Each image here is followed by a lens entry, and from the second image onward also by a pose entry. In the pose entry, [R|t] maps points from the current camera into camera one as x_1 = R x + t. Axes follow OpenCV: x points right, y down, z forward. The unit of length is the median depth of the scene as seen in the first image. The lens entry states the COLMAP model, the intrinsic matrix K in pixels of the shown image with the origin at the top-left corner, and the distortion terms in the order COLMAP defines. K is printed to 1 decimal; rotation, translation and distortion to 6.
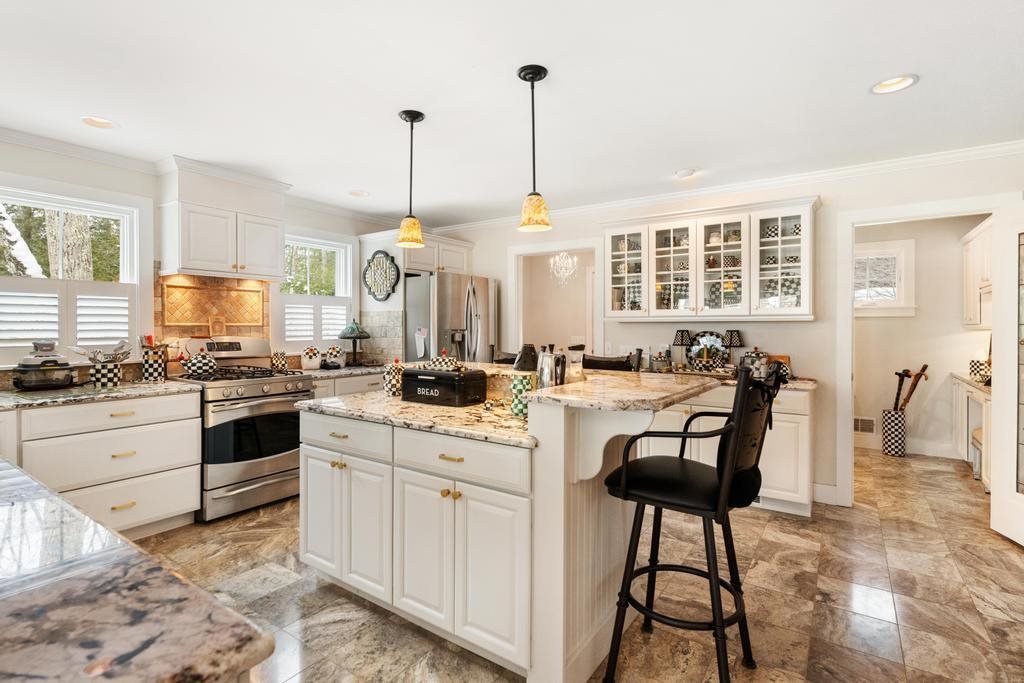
lens RADIAL K [[494.5, 0, 511.2], [0, 494.5, 328.5], [0, 0, 1]] dist [-0.000992, 0.000372]
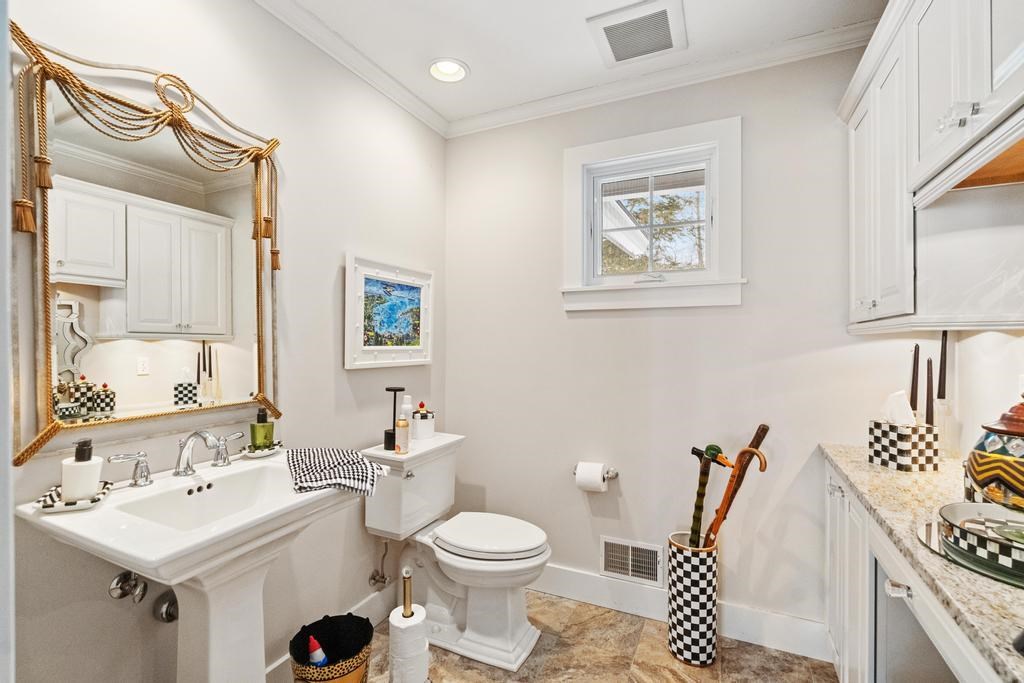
lens RADIAL K [[450.3, 0, 517.2], [0, 450.3, 342.3], [0, 0, 1]] dist [-0.002410, -0.000205]
pose [[0.987149, -0.004499, 0.159737, 0.587212], [0.003928, 0.999985, 0.003891, 0.004520], [-0.159752, -0.003213, 0.987152, 0.676519]]
